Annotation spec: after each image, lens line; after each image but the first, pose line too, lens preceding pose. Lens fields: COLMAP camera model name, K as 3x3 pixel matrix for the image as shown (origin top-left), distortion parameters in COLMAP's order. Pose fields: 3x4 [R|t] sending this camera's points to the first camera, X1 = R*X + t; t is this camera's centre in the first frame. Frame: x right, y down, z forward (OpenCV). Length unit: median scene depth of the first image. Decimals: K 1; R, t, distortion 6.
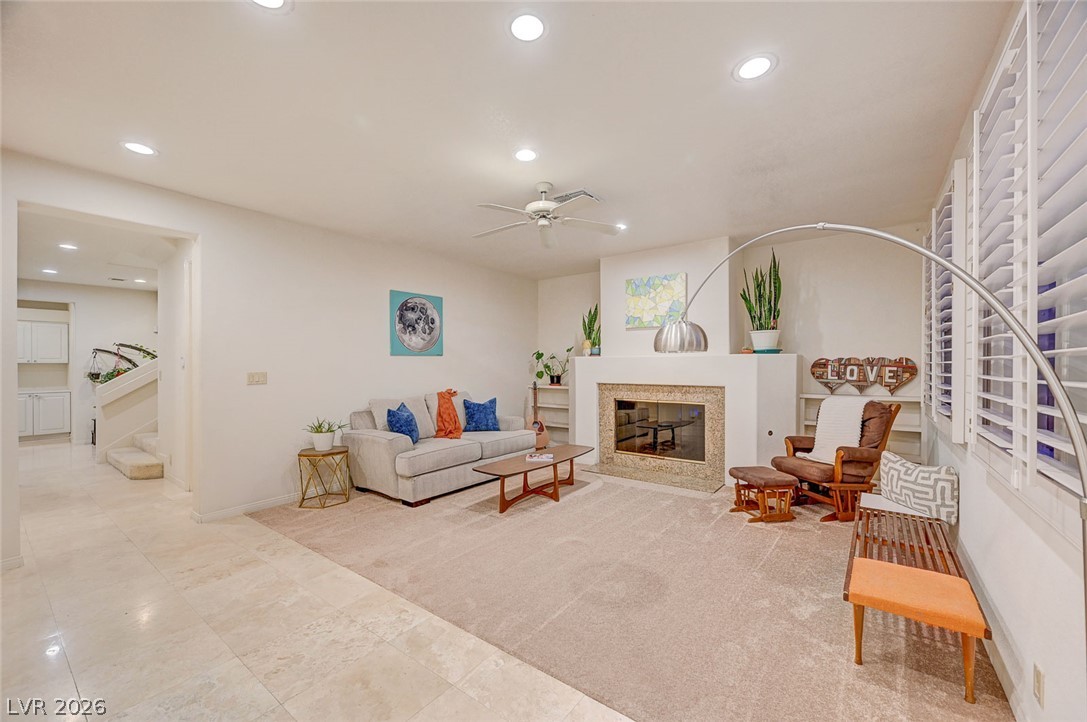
lens RADIAL K [[436.8, 0, 541.6], [0, 436.8, 364.9], [0, 0, 1]] dist [0.000445, -0.000816]
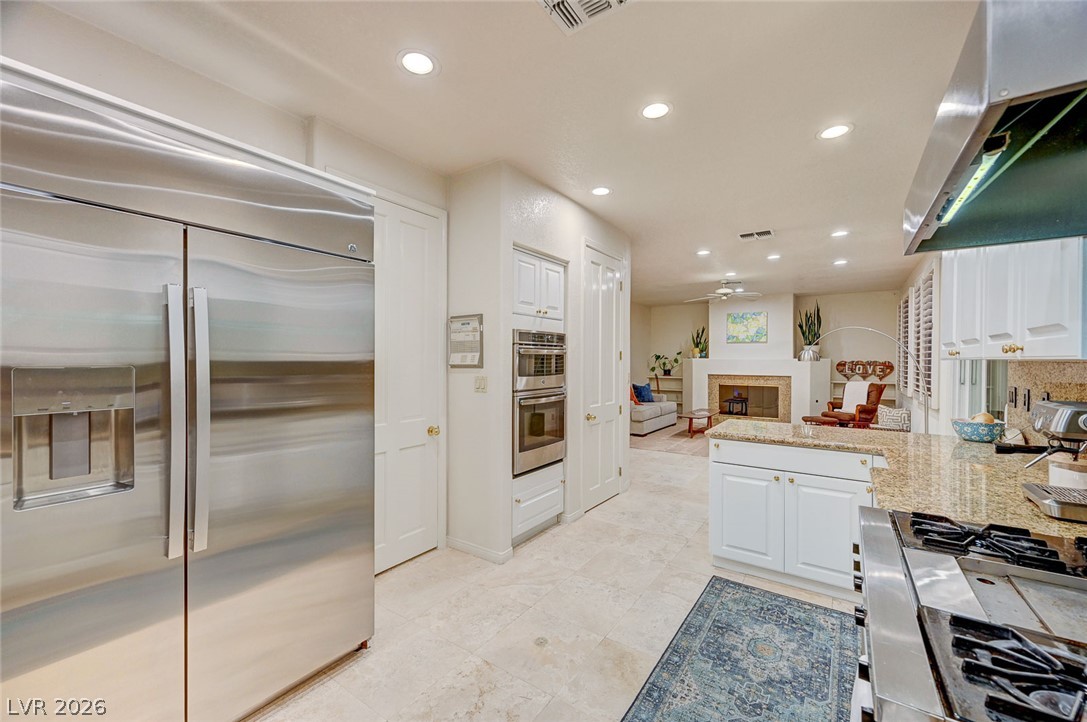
lens RADIAL K [[436.8, 0, 542.2], [0, 436.8, 359.1], [0, 0, 1]] dist [0.000445, -0.000816]
pose [[0.999330, 0.005245, 0.036231, -0.681857], [-0.005258, 0.999986, 0.000273, -0.017000], [-0.036229, -0.000464, 0.999343, -0.780010]]
